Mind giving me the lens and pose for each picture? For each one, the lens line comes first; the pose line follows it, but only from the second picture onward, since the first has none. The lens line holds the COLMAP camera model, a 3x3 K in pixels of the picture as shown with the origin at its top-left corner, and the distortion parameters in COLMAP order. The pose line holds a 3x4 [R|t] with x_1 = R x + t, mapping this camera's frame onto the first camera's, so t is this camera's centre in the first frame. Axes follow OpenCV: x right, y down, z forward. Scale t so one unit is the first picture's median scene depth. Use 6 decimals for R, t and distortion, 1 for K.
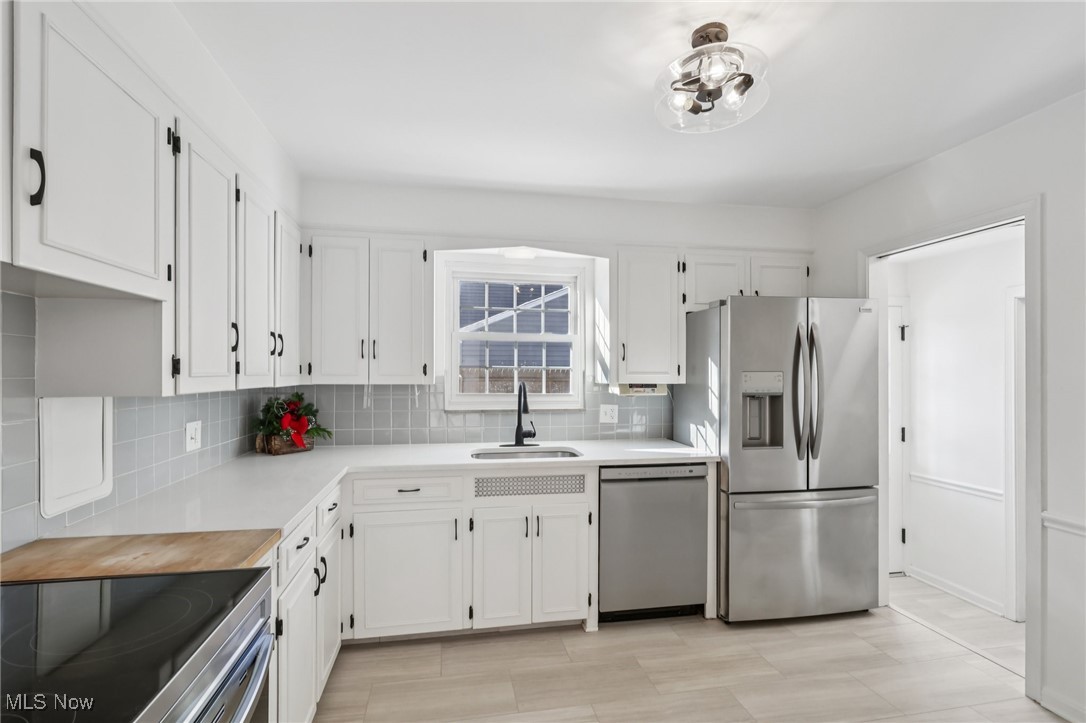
lens RADIAL K [[507.7, 0, 542.4], [0, 507.7, 369.0], [0, 0, 1]] dist [-0.001752, 0.000500]
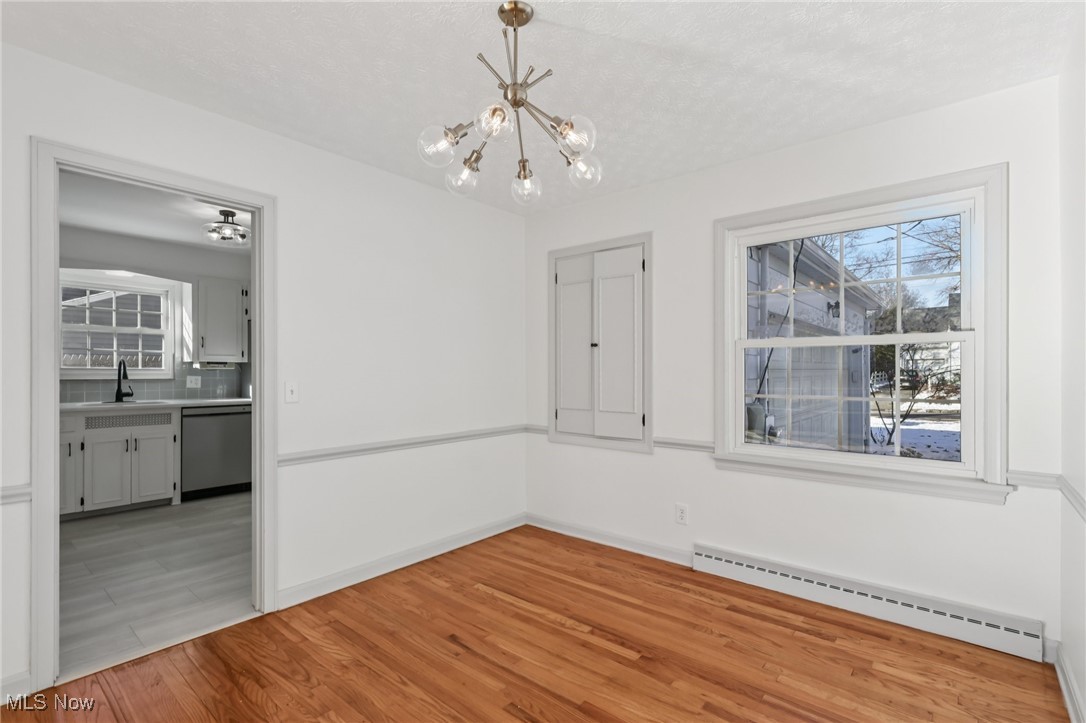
lens RADIAL K [[507.7, 0, 545.7], [0, 507.7, 374.2], [0, 0, 1]] dist [-0.001752, 0.000500]
pose [[0.778693, -0.001136, 0.627404, -0.004640], [-0.009529, 0.999862, 0.013637, 0.036297], [-0.627332, -0.016598, 0.778575, -0.952940]]
